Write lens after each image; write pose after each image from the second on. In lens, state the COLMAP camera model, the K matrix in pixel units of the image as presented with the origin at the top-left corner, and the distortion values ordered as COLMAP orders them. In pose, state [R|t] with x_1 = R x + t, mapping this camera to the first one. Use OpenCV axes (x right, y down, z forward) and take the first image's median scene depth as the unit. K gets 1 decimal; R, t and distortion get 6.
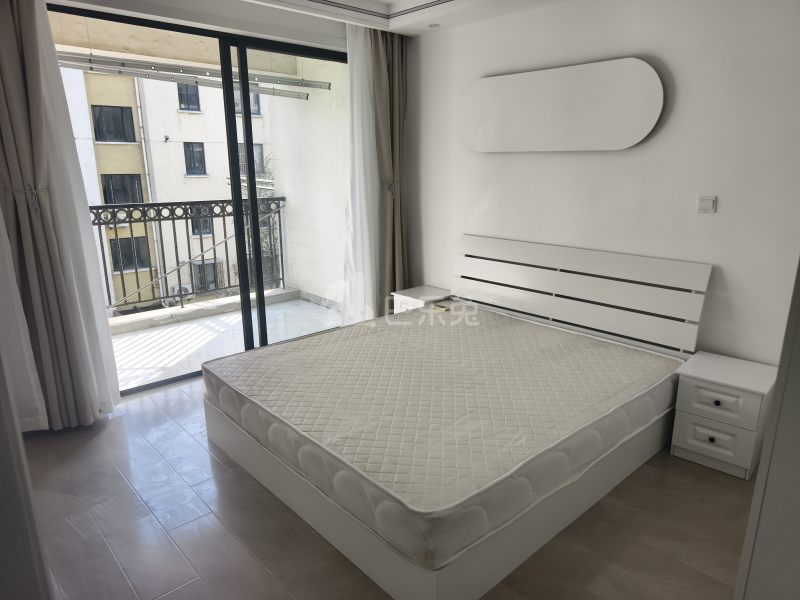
lens RADIAL K [[534.4, 0, 406.6], [0, 534.4, 299.2], [0, 0, 1]] dist [0.032120, -0.030844]
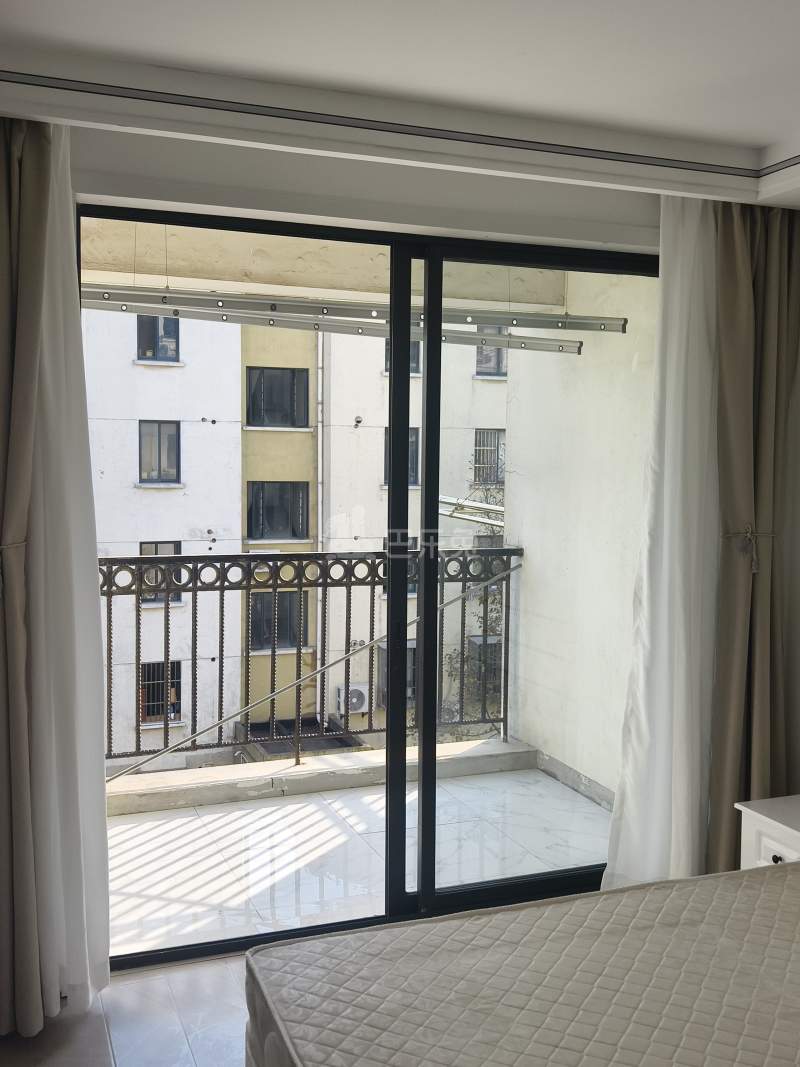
lens RADIAL K [[1055.4, 0, 403.6], [0, 1055.4, 531.8], [0, 0, 1]] dist [0.034635, 0.000000]
pose [[0.929381, 0.036510, -0.367313, 0.023792], [-0.102089, 0.981705, -0.160729, -0.055395], [0.354725, 0.186877, 0.916104, 0.128017]]
